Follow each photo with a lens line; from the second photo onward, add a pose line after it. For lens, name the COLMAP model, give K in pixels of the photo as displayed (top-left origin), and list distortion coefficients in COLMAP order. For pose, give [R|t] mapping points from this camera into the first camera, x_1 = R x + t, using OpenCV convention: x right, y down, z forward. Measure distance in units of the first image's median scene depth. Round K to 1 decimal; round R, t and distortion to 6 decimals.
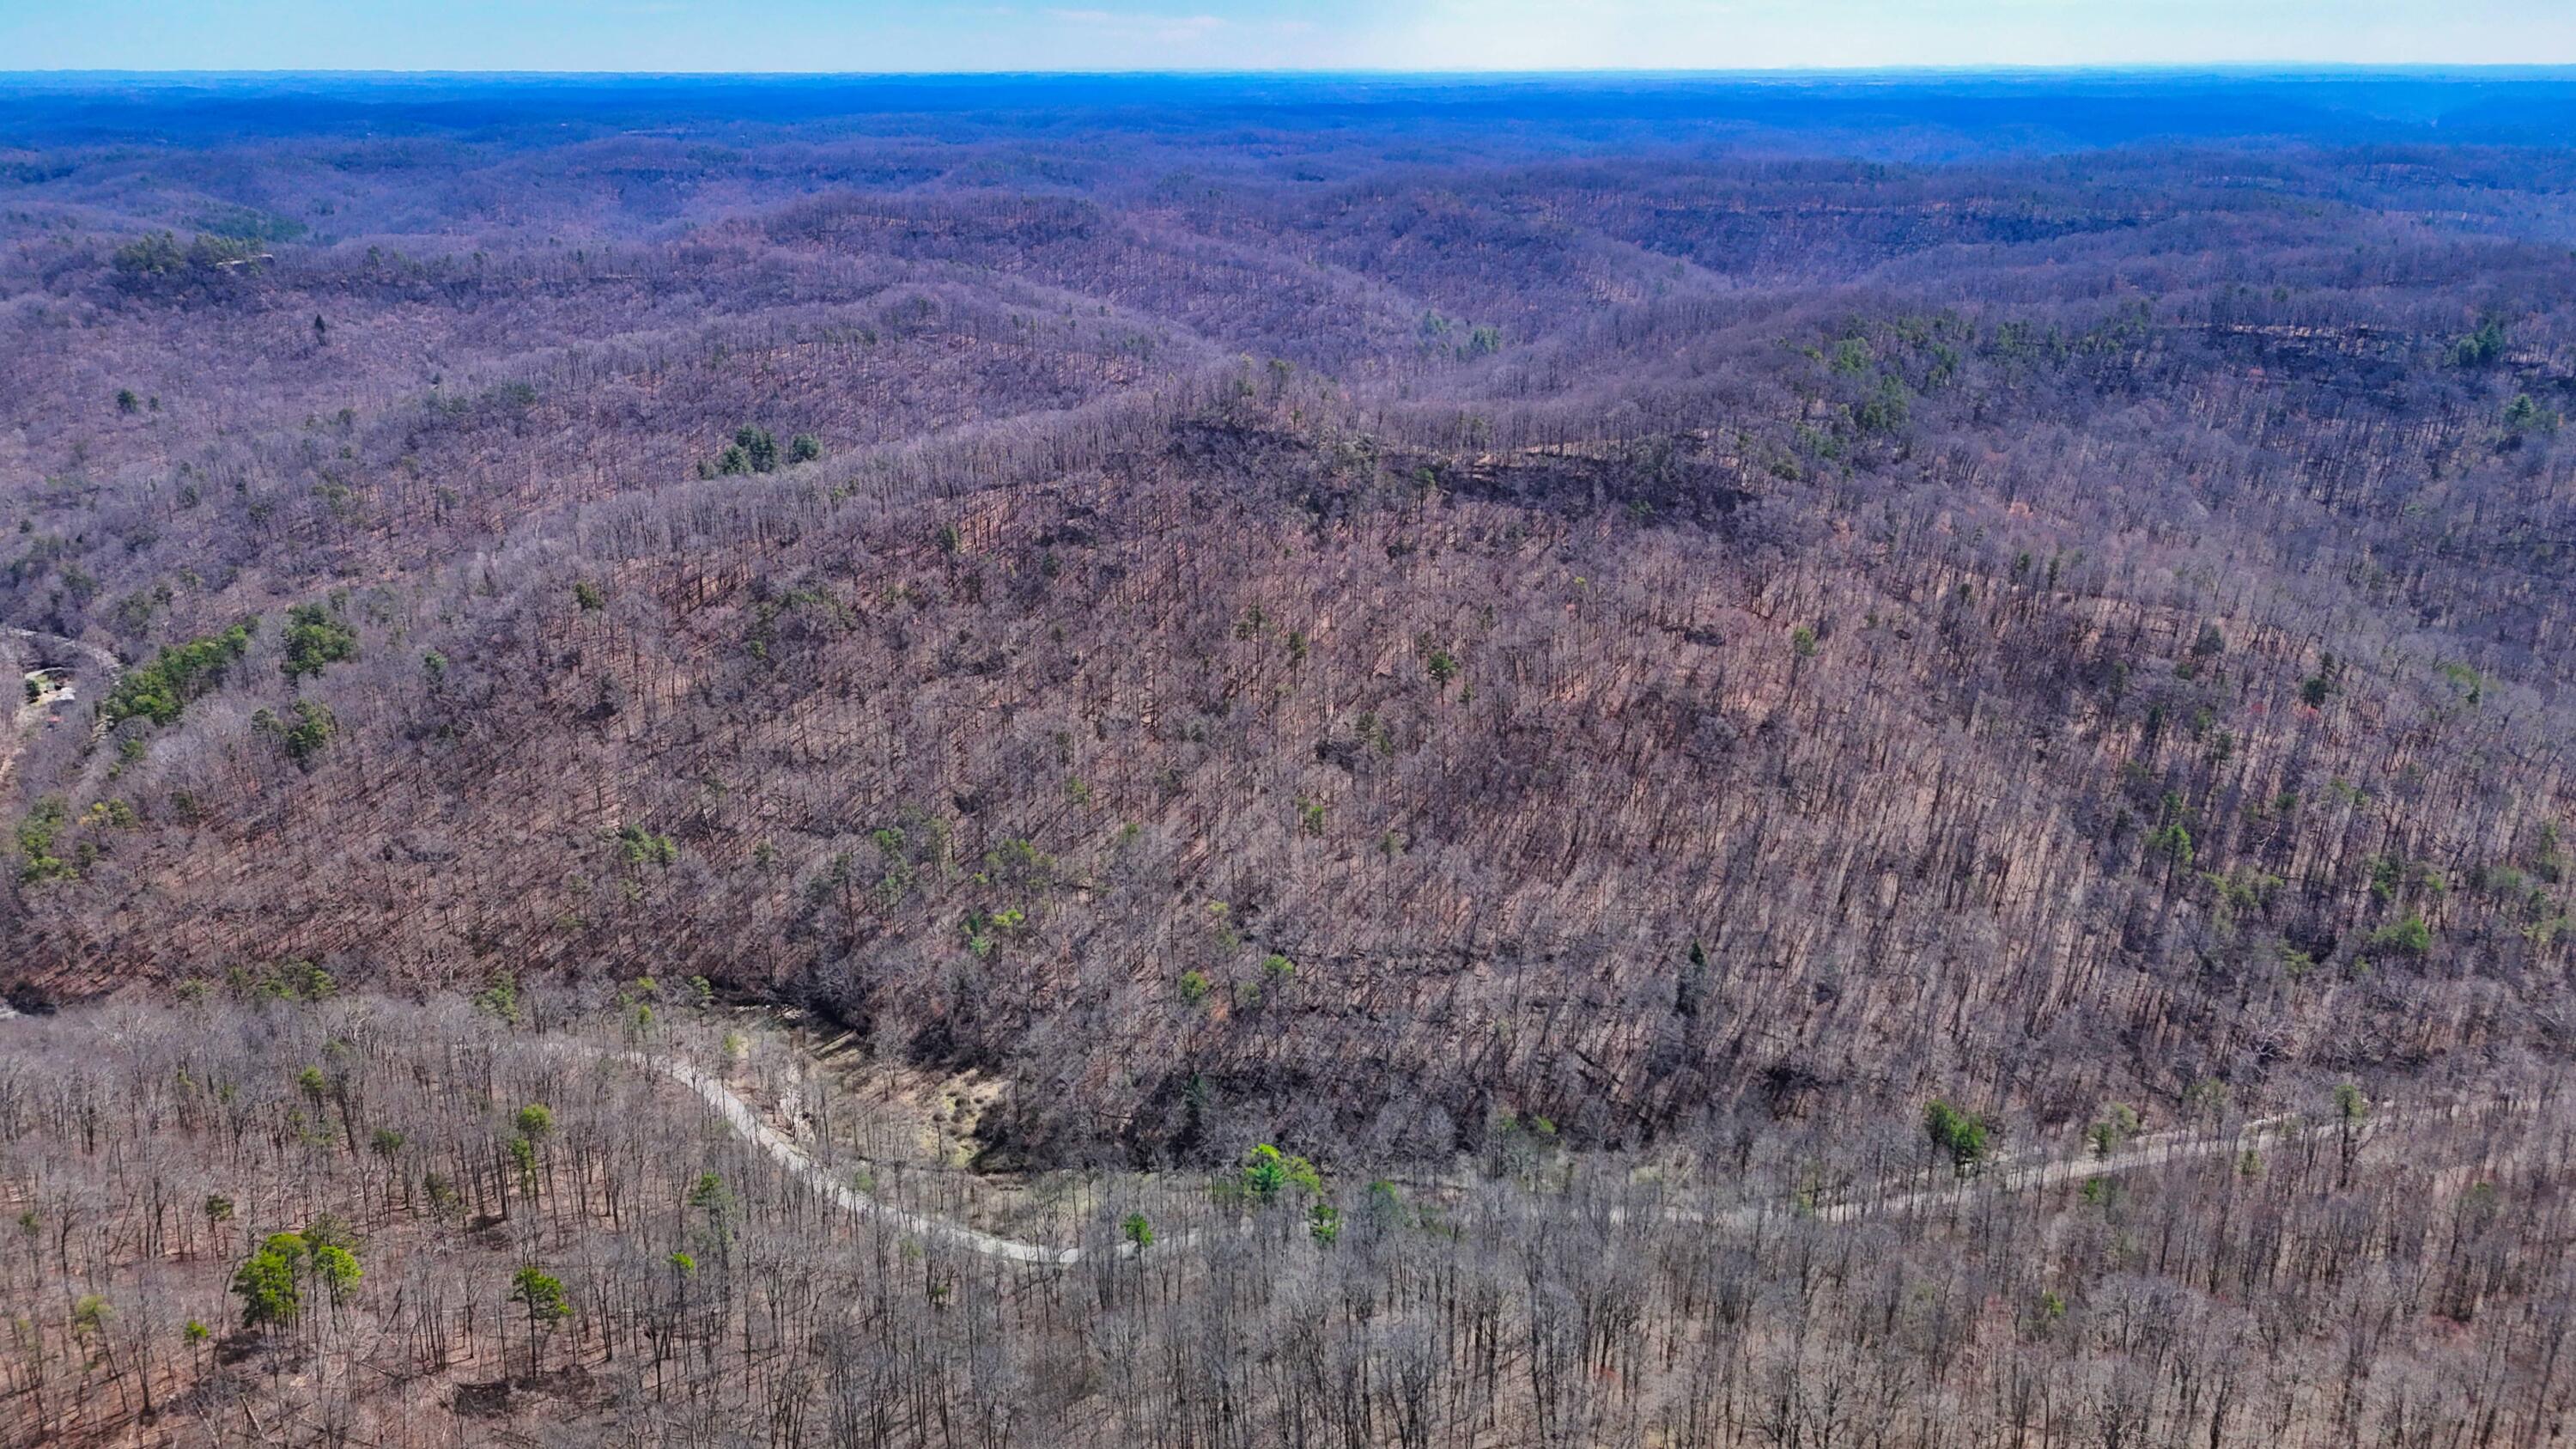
lens RADIAL K [[1902.1, 0, 1287.5], [0, 1902.1, 725.9], [0, 0, 1]] dist [0.067768, -0.057931]
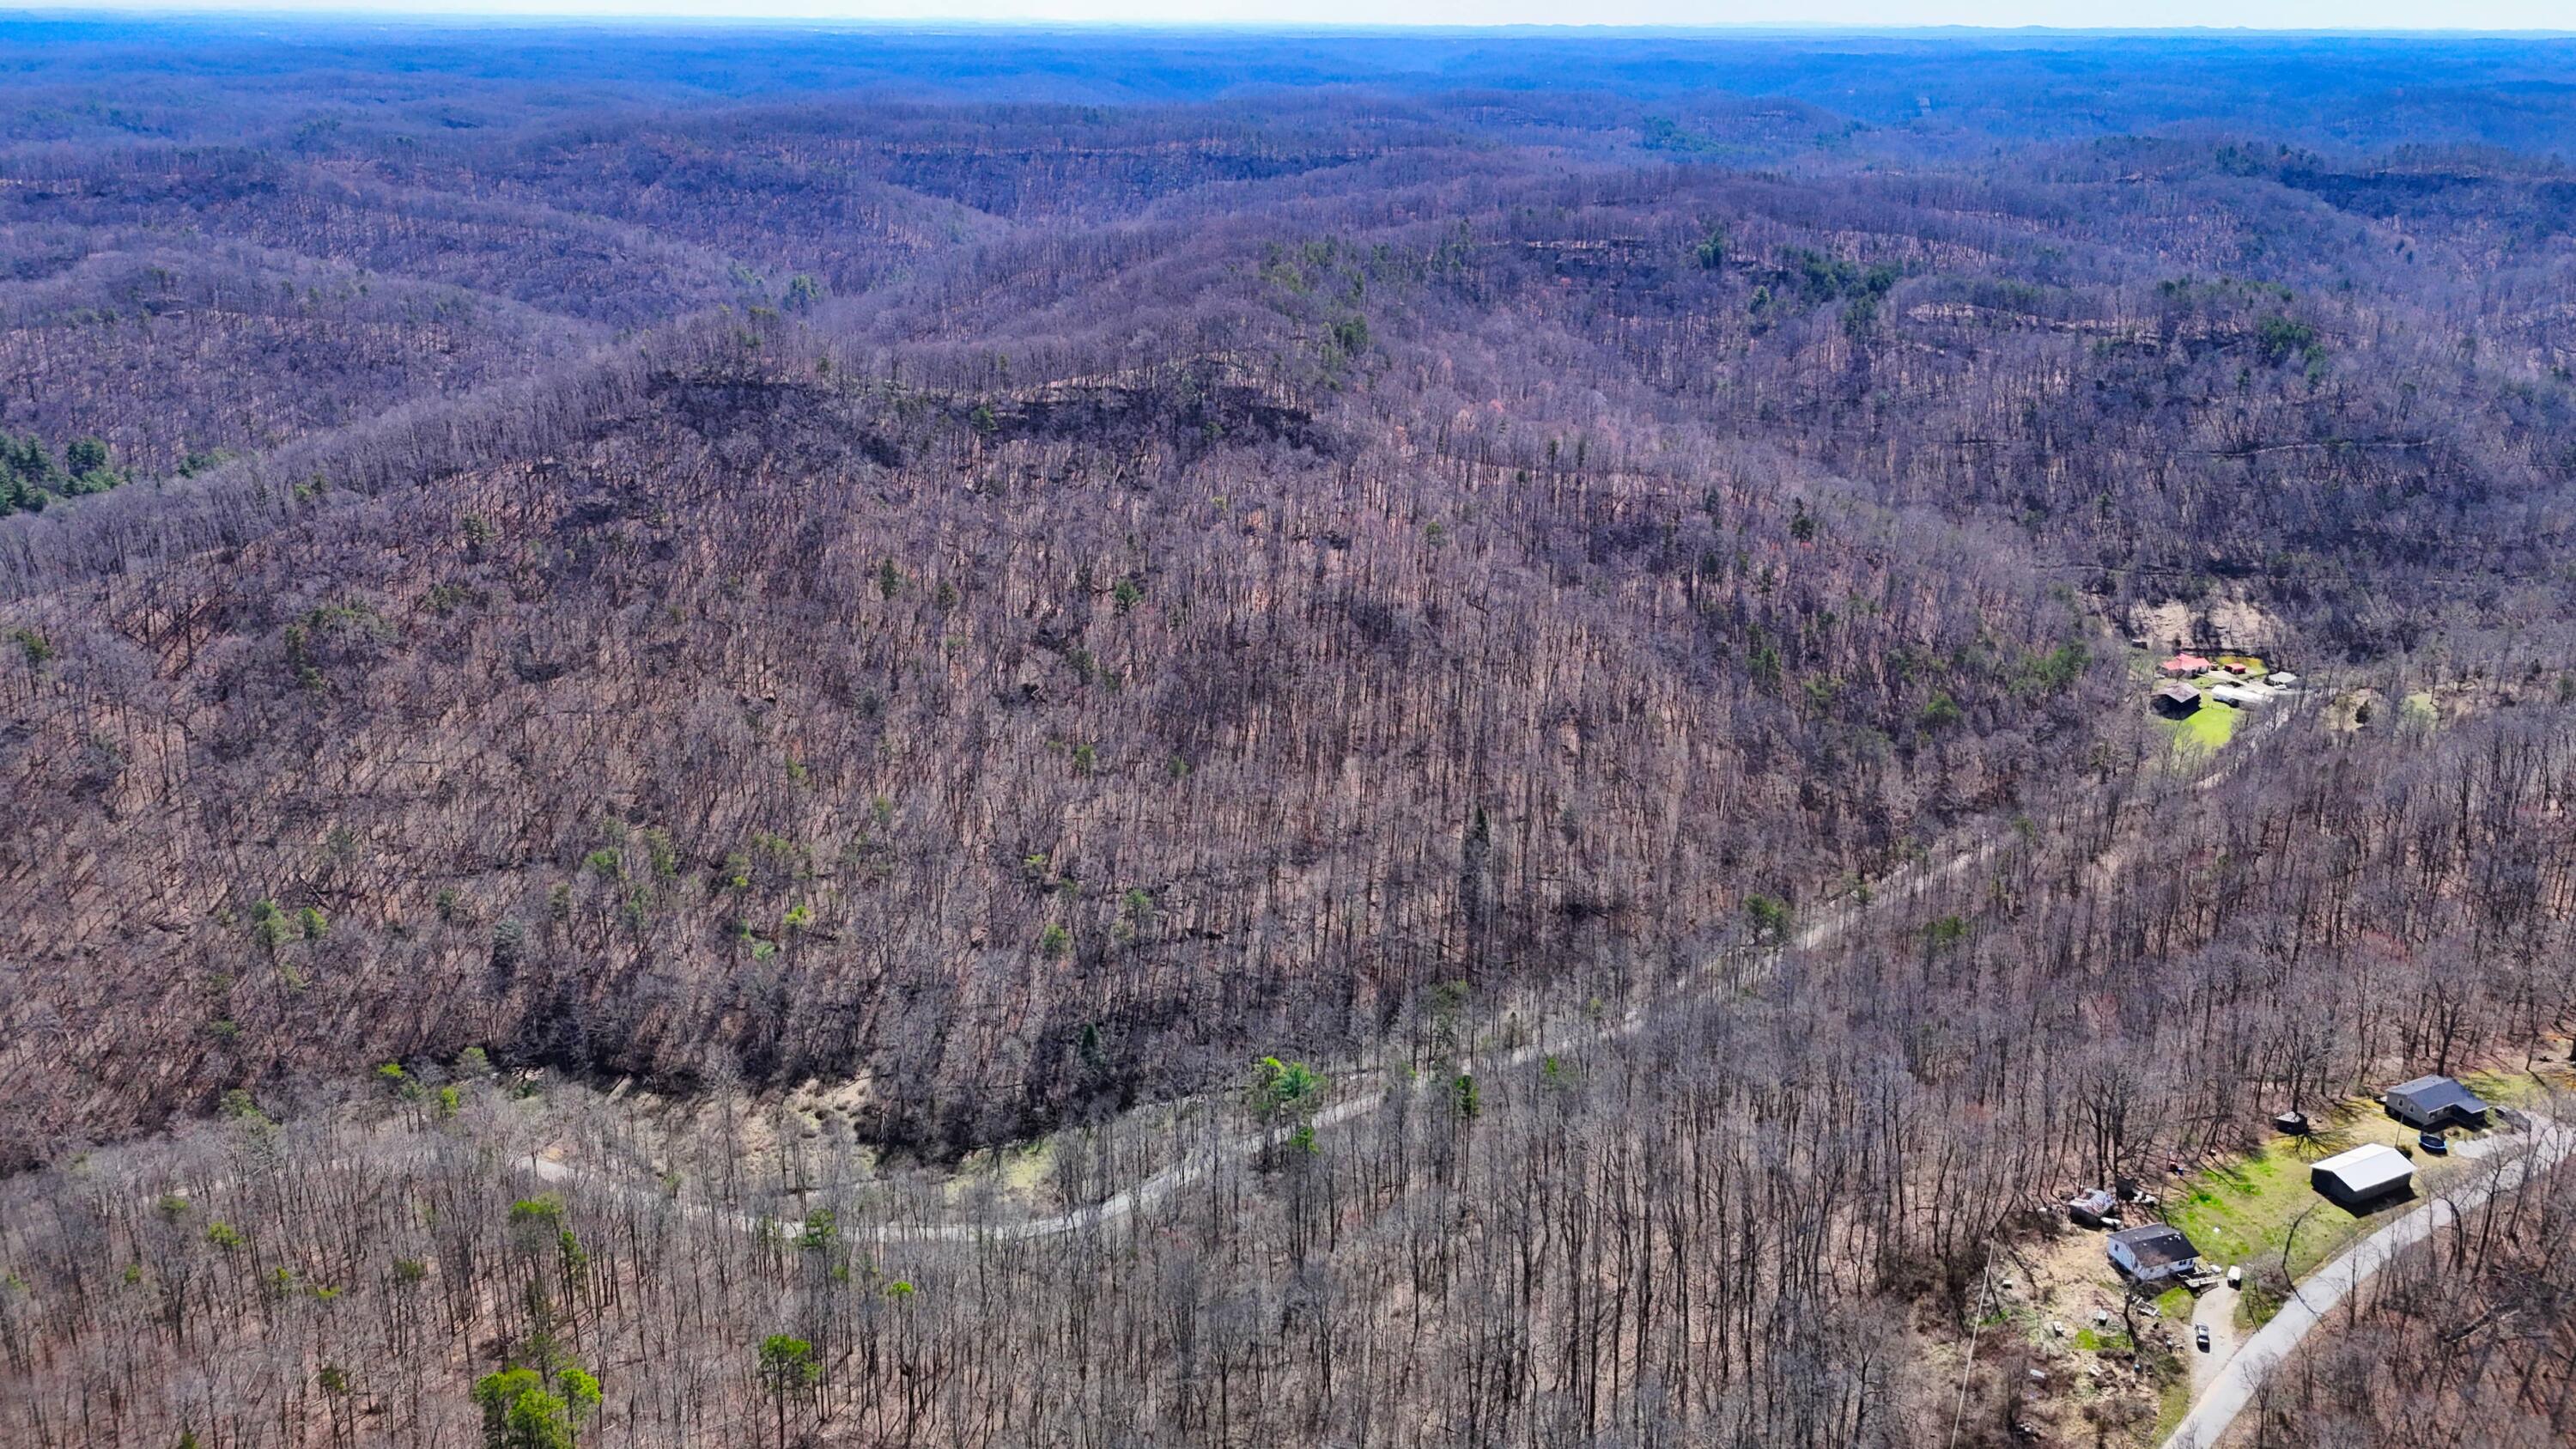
lens RADIAL K [[1902.1, 0, 1288.9], [0, 1902.1, 722.4], [0, 0, 1]] dist [0.067768, -0.057931]
pose [[0.891617, -0.149425, 0.427423, -0.177479], [0.140090, 0.988697, 0.053413, -0.004352], [-0.430573, 0.012254, 0.902473, 0.033194]]
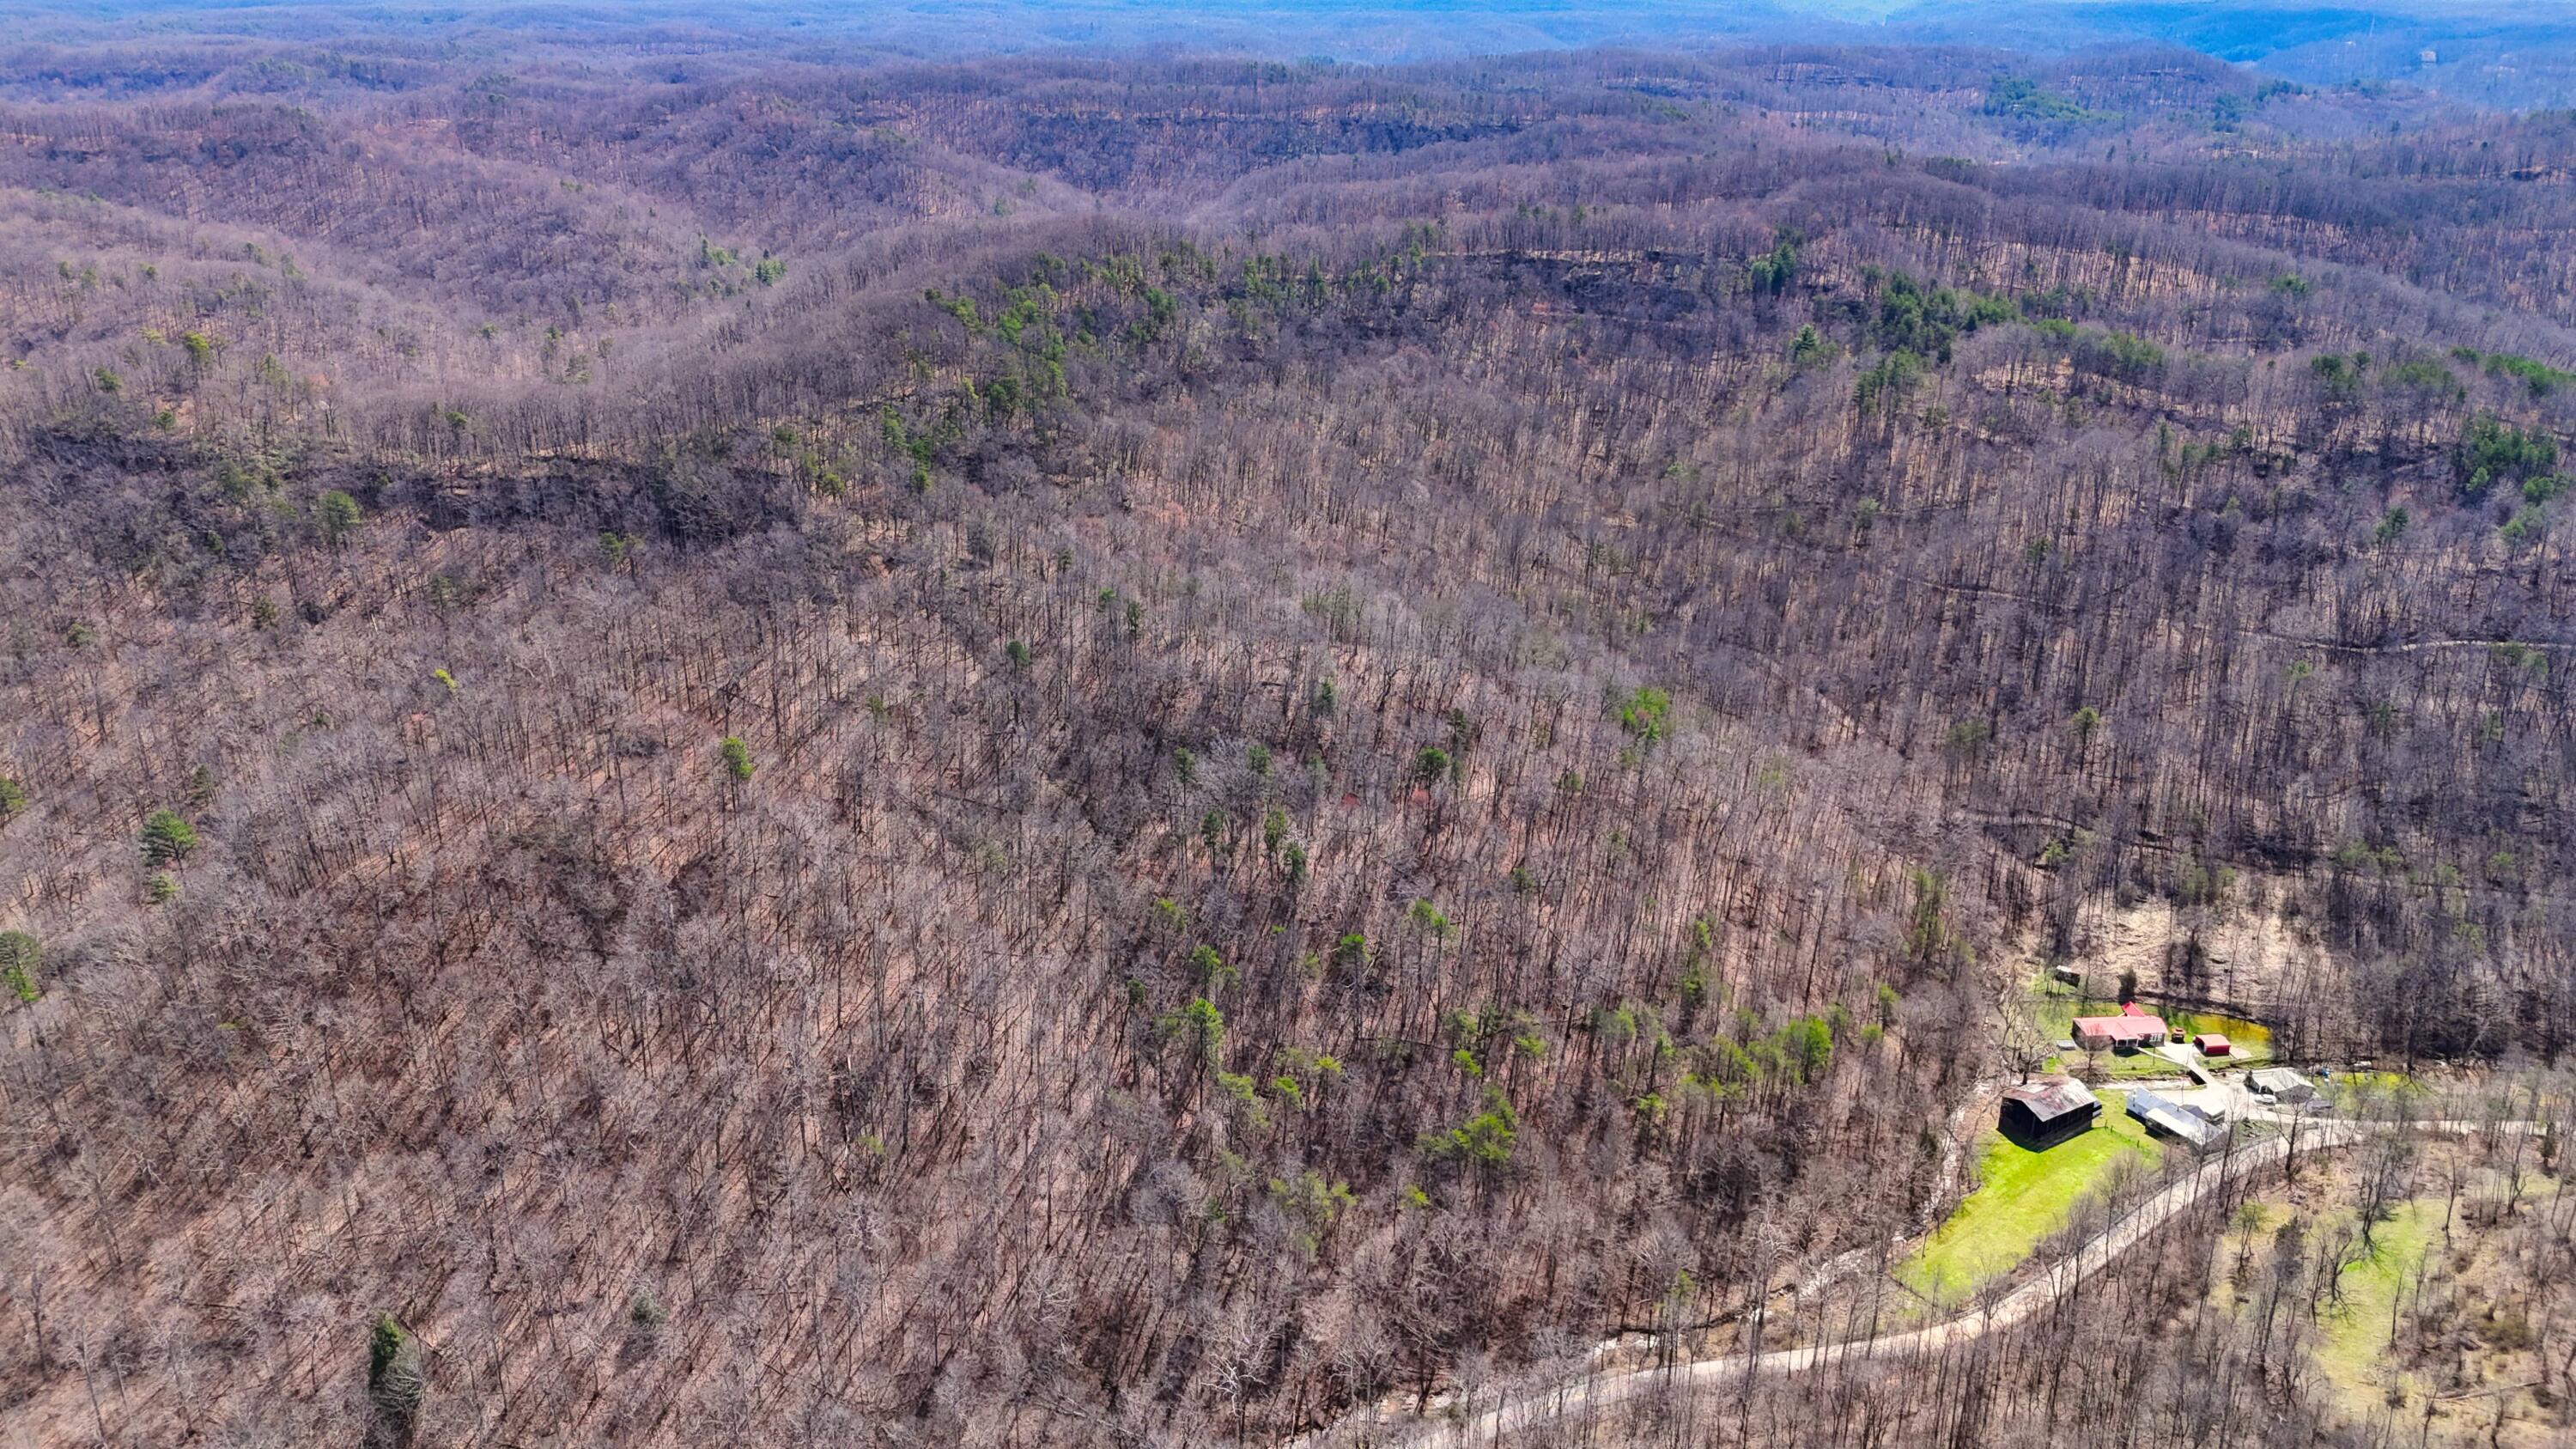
lens RADIAL K [[1902.1, 0, 1311.9], [0, 1902.1, 726.0], [0, 0, 1]] dist [0.067768, -0.057931]
pose [[0.974499, -0.080644, 0.209402, 0.202811], [0.071006, 0.996059, 0.053155, -0.047047], [-0.212863, -0.036931, 0.976384, 0.169614]]
